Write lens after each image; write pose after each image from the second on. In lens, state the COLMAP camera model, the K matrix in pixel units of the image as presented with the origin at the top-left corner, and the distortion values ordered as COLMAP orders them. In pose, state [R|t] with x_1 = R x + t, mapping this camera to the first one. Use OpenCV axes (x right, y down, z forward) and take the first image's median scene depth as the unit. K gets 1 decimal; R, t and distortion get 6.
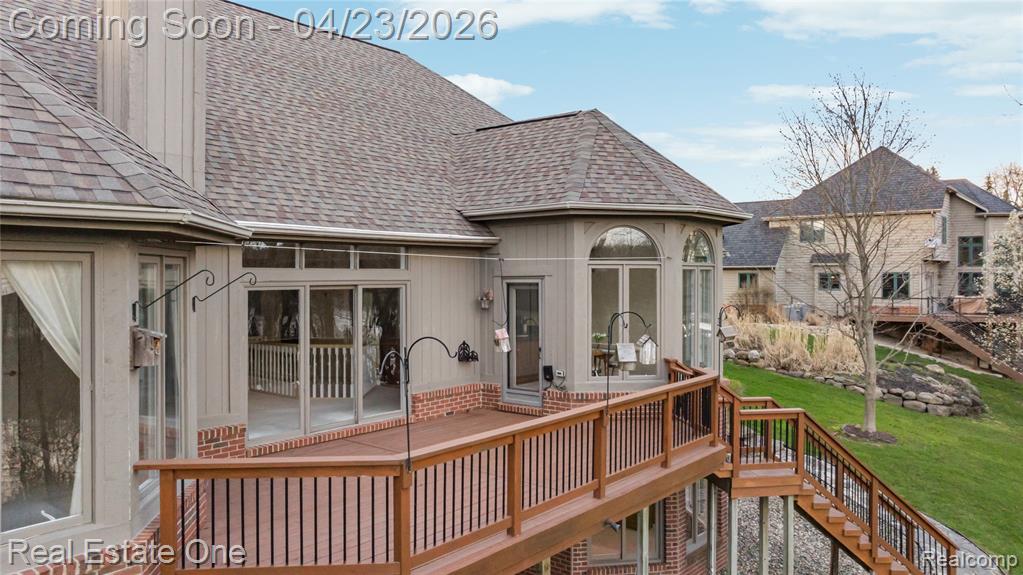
lens RADIAL K [[733.1, 0, 514.1], [0, 733.1, 279.8], [0, 0, 1]] dist [-0.012306, 0.010450]
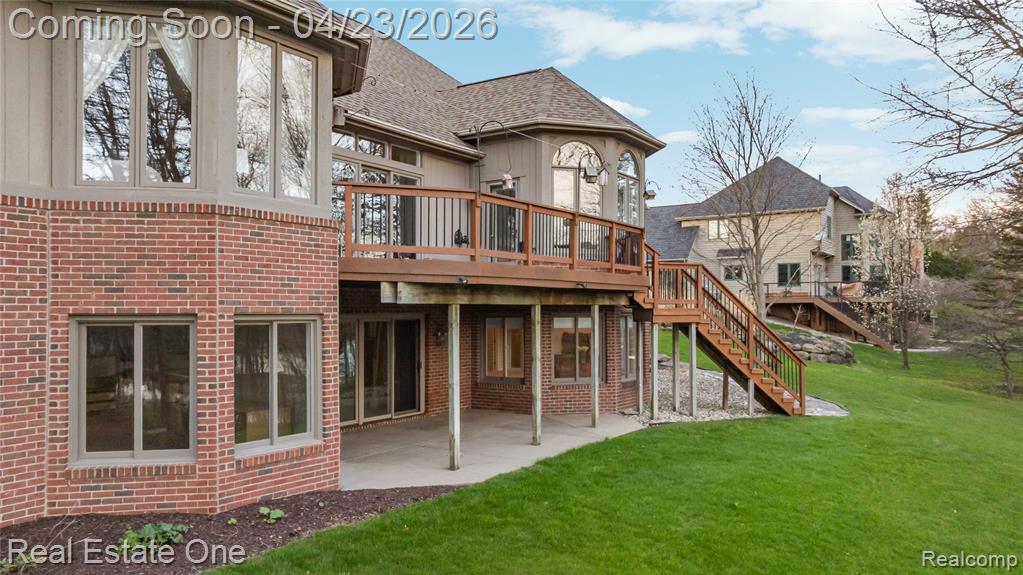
lens RADIAL K [[733.1, 0, 508.0], [0, 733.1, 296.4], [0, 0, 1]] dist [-0.012306, 0.010450]
pose [[0.995096, 0.002304, 0.098882, -0.048309], [0.000168, 0.999688, -0.024983, 0.105534], [-0.098909, 0.024877, 0.994785, -0.150874]]
